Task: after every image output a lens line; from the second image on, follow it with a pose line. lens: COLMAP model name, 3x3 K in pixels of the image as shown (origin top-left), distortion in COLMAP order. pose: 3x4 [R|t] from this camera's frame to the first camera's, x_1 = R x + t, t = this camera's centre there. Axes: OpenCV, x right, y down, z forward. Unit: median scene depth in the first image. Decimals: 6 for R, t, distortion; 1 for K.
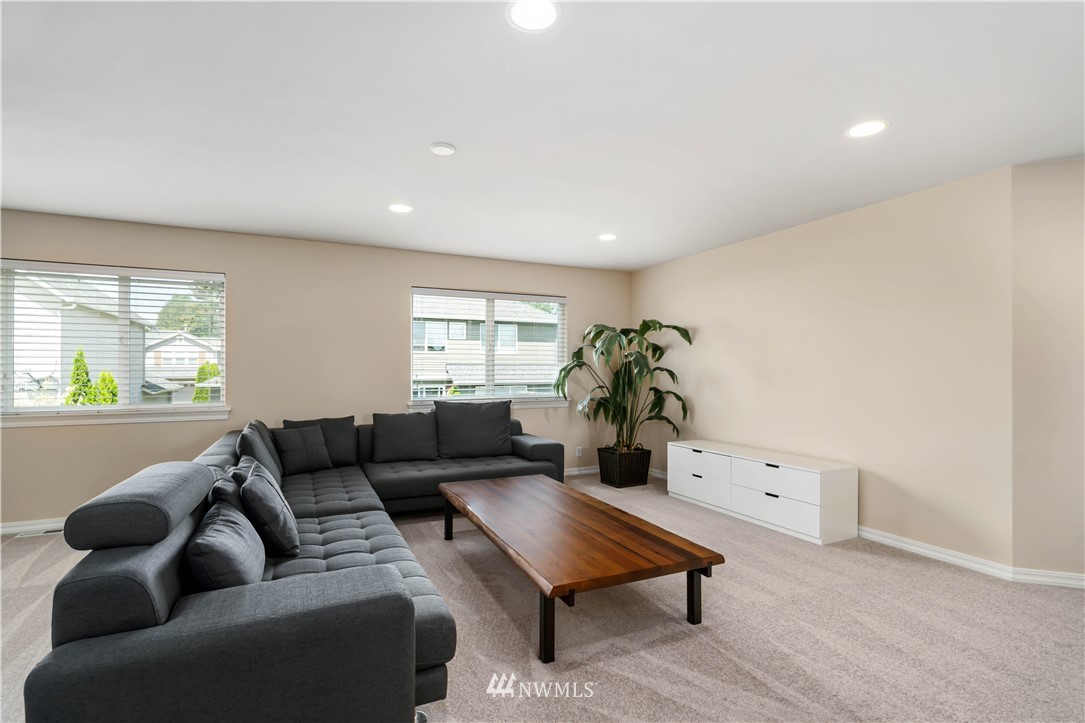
lens RADIAL K [[508.6, 0, 554.8], [0, 508.6, 367.8], [0, 0, 1]] dist [-0.001735, -0.000181]
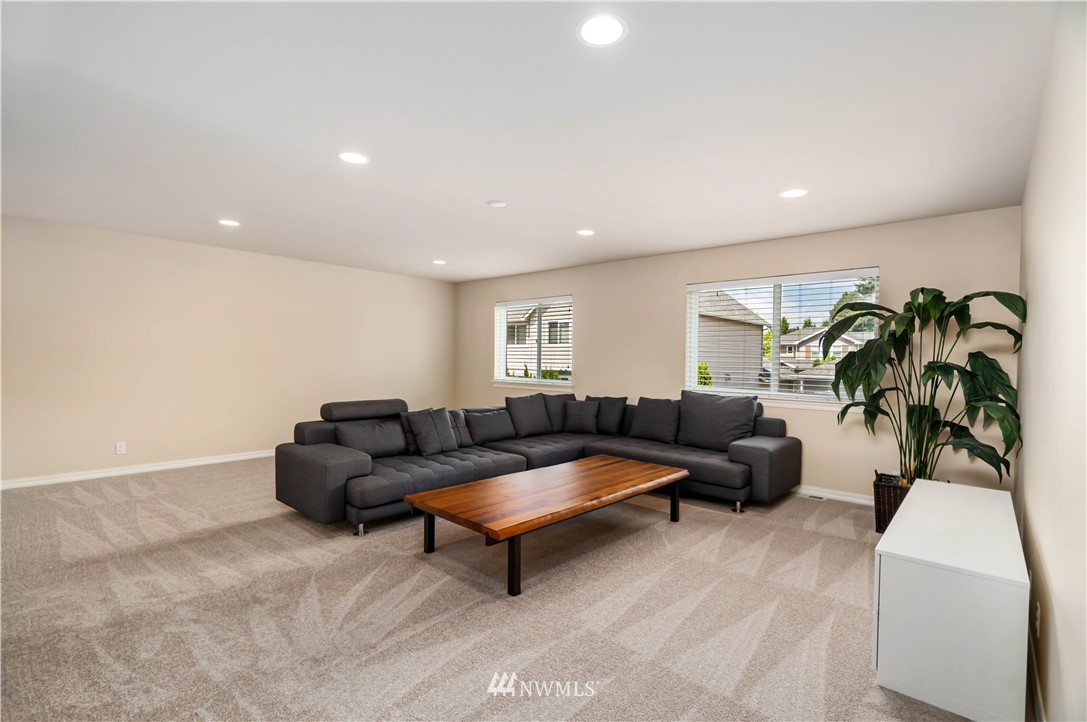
lens RADIAL K [[514.2, 0, 543.5], [0, 514.2, 361.0], [0, 0, 1]] dist [0.001270, 0.000068]
pose [[0.366028, 0.011139, -0.930537, 0.693182], [-0.012044, 0.999901, 0.007232, 0.000138], [0.930526, 0.008560, 0.366126, 0.348896]]
